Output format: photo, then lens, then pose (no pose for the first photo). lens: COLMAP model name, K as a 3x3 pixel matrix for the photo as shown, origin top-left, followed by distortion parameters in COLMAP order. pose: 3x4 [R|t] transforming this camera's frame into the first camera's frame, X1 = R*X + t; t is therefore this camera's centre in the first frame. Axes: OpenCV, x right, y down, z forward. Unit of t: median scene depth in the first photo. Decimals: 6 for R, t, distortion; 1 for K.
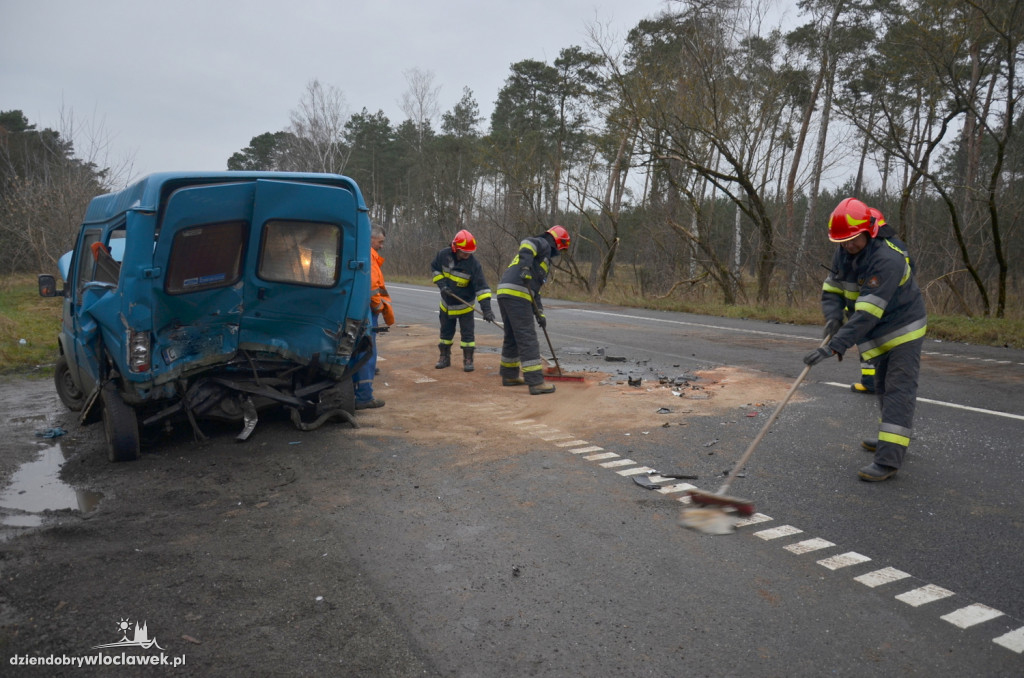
lens RADIAL K [[774.9, 0, 514.1], [0, 774.9, 357.1], [0, 0, 1]] dist [-0.050195, 0.008422]
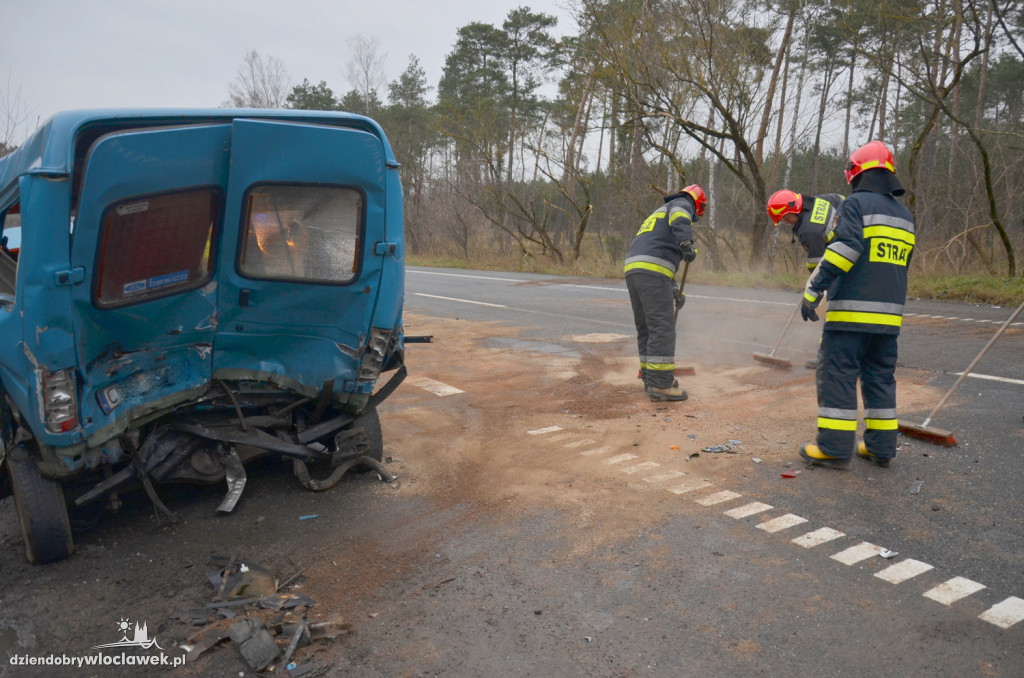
lens RADIAL K [[774.9, 0, 514.1], [0, 774.9, 357.1], [0, 0, 1]] dist [-0.050195, 0.008422]
pose [[0.997196, -0.047396, 0.057912, -0.127989], [0.045268, 0.998270, 0.037524, -0.042647], [-0.059590, -0.034798, 0.997616, 0.300604]]
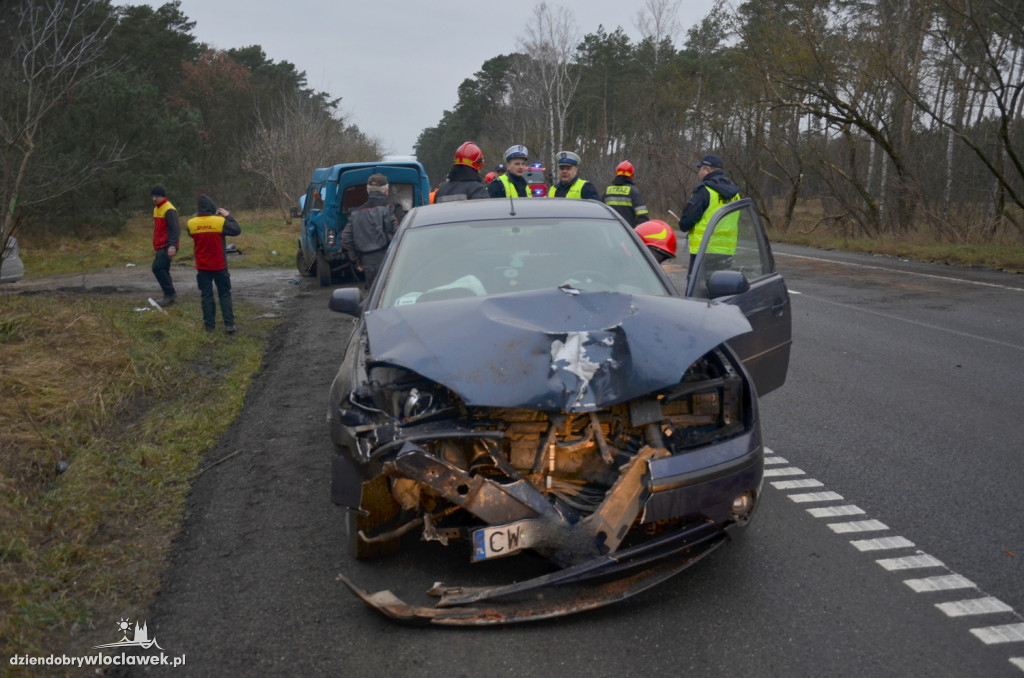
lens RADIAL K [[942.1, 0, 514.3], [0, 942.1, 364.2], [0, 0, 1]] dist [-0.050435, 0.008848]
pose [[0.954113, 0.048882, -0.295431, 0.822382], [-0.033277, 0.997784, 0.057620, 0.171470], [0.297593, -0.045145, 0.953625, -1.435384]]
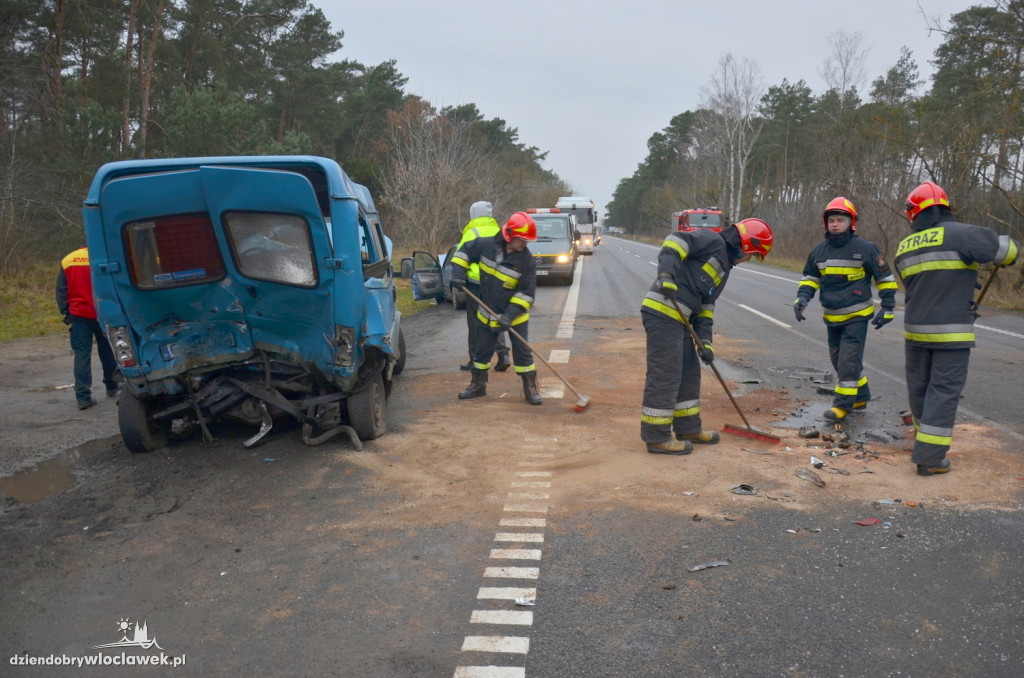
lens RADIAL K [[774.9, 0, 514.1], [0, 774.9, 357.1], [0, 0, 1]] dist [-0.050195, 0.008422]
pose [[0.859451, 0.091016, -0.503050, 0.374302], [-0.077032, 0.995845, 0.048568, -0.068458], [0.505381, -0.002991, 0.862891, 0.348279]]
